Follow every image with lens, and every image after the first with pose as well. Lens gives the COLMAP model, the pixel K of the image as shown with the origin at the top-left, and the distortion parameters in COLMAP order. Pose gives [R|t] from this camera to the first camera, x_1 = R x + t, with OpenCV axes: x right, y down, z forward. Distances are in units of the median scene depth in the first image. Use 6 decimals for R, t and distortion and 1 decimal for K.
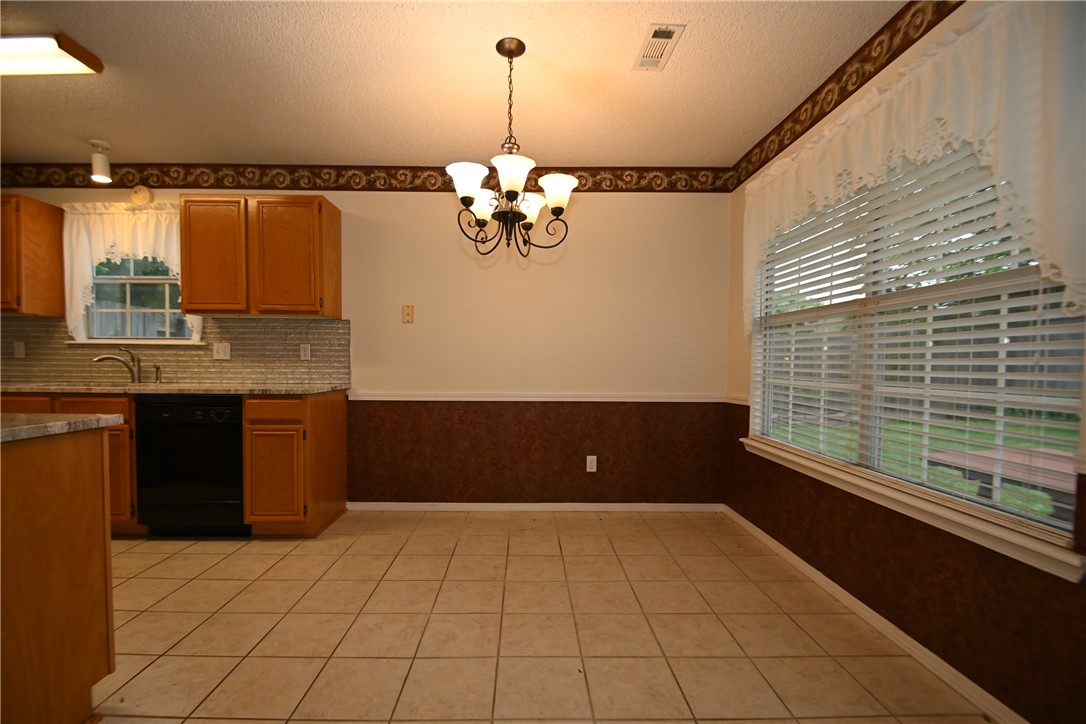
lens RADIAL K [[476.3, 0, 527.3], [0, 476.3, 377.2], [0, 0, 1]] dist [0.000033, -0.000421]
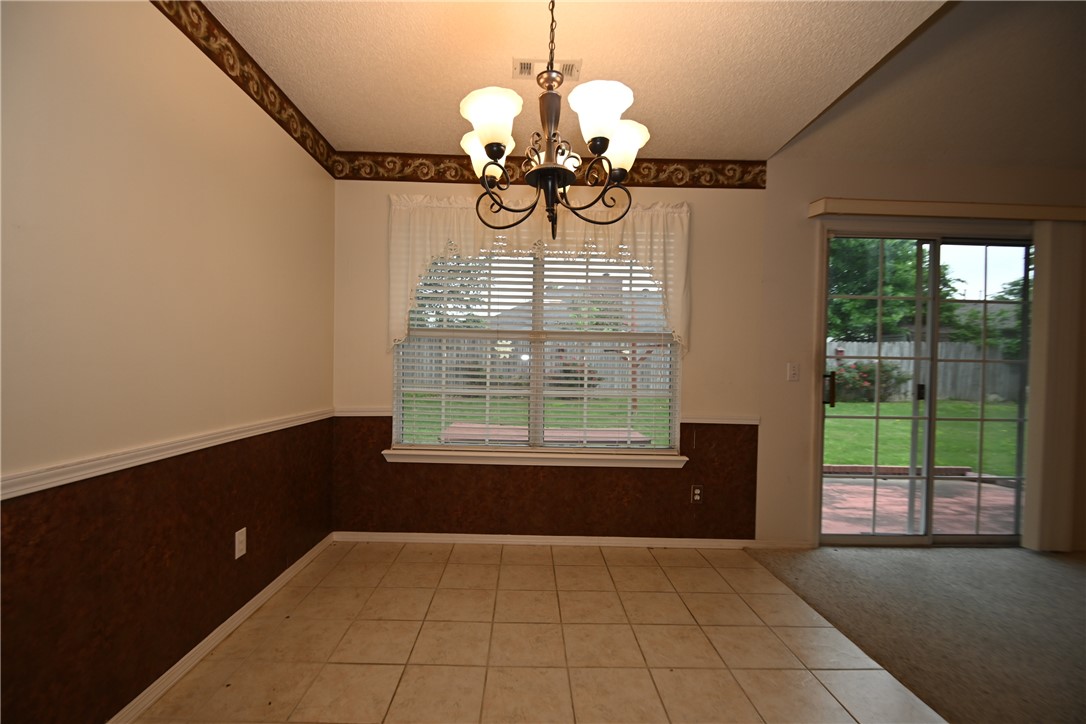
lens RADIAL K [[476.3, 0, 527.3], [0, 476.3, 377.2], [0, 0, 1]] dist [0.000033, -0.000421]
pose [[-0.001130, -0.028725, 0.999587, -0.667904], [0.011285, 0.999523, 0.028736, -0.058400], [-0.999936, 0.011313, -0.000805, 0.925890]]
